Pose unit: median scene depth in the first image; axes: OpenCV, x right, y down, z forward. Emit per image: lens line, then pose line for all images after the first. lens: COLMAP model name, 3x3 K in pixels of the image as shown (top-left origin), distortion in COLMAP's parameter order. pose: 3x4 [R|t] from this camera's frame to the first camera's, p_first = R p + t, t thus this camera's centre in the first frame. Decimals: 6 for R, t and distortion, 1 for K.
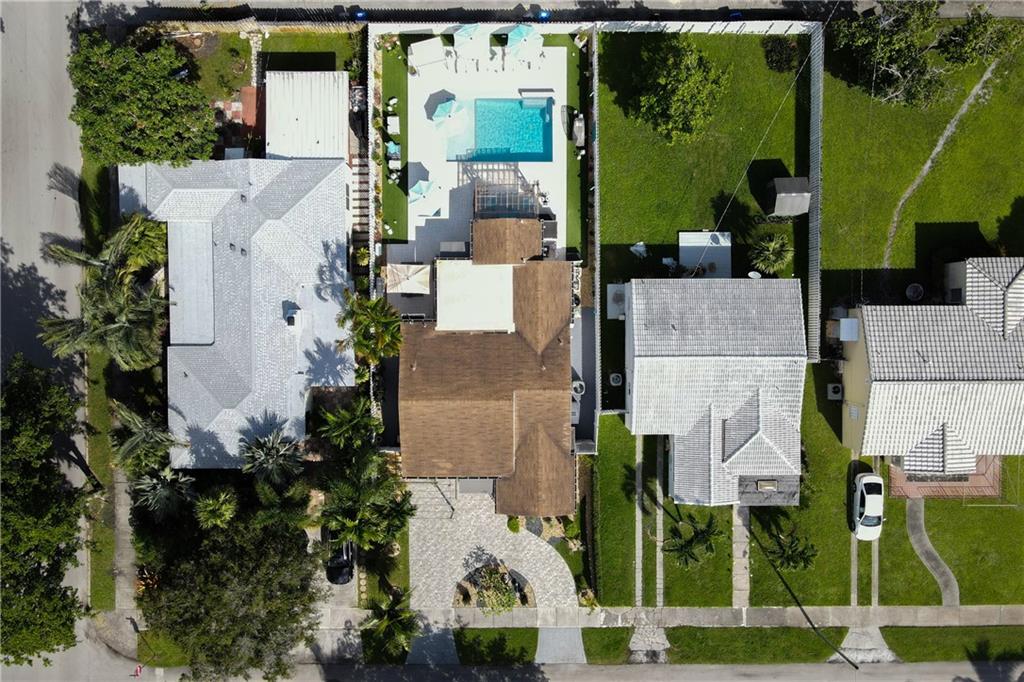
lens RADIAL K [[747.0, 0, 509.2], [0, 747.0, 340.4], [0, 0, 1]] dist [0.012414, -0.006898]
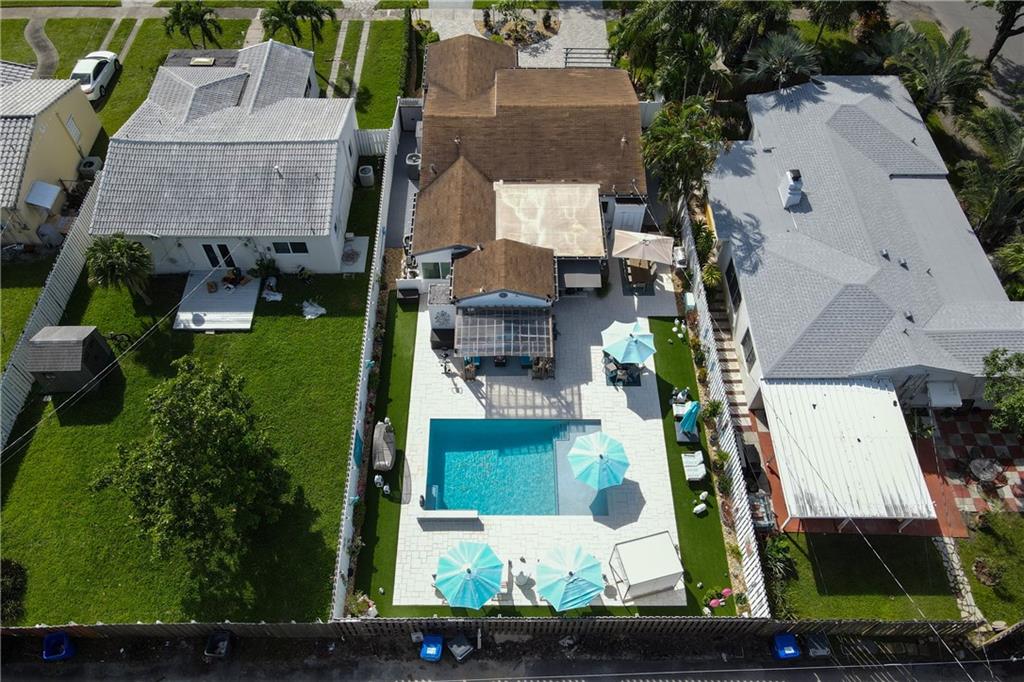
lens RADIAL K [[747.0, 0, 509.2], [0, 747.0, 340.4], [0, 0, 1]] dist [0.012414, -0.006898]
pose [[-0.999981, -0.001917, -0.005871, -0.004017], [-0.001738, -0.824771, 0.565464, -0.541595], [-0.005926, 0.565464, 0.824752, 0.450879]]
